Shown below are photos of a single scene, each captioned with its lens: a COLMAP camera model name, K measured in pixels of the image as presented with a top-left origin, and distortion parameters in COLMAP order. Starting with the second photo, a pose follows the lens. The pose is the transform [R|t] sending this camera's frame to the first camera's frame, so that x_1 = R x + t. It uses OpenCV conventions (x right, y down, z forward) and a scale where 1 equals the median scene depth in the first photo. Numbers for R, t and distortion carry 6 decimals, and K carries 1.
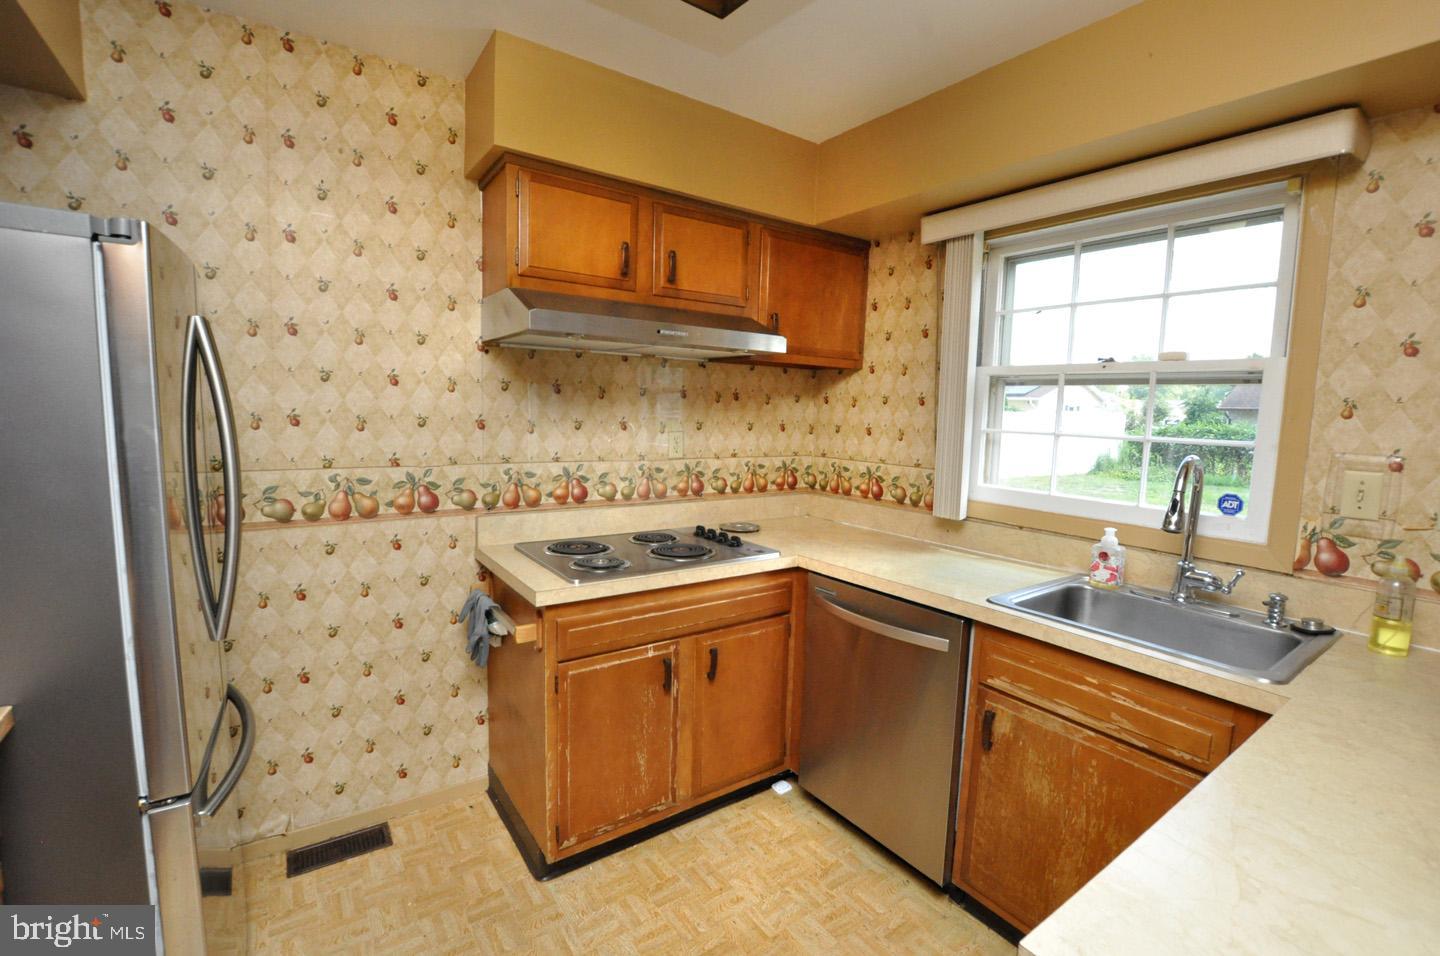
lens RADIAL K [[625.0, 0, 717.4], [0, 625.0, 479.8], [0, 0, 1]] dist [-0.034667, -0.000344]
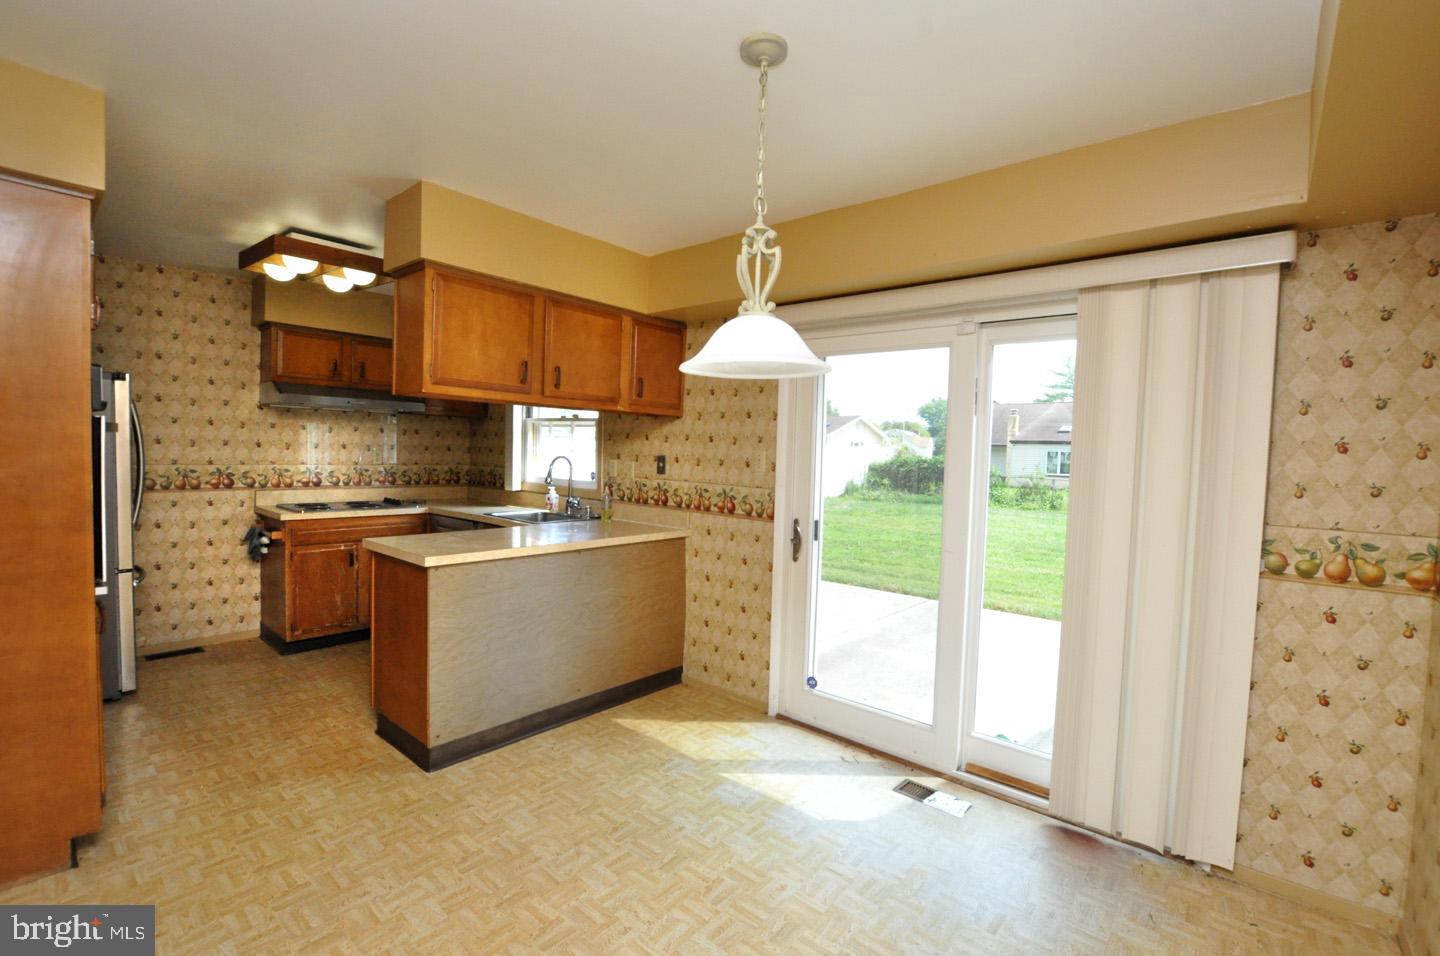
lens RADIAL K [[625.0, 0, 720.3], [0, 625.0, 484.6], [0, 0, 1]] dist [-0.034667, -0.000344]
pose [[0.973892, 0.008492, 0.226852, 0.629152], [-0.003162, 0.999711, -0.023850, 0.083292], [-0.226989, 0.022510, 0.973637, -1.272271]]
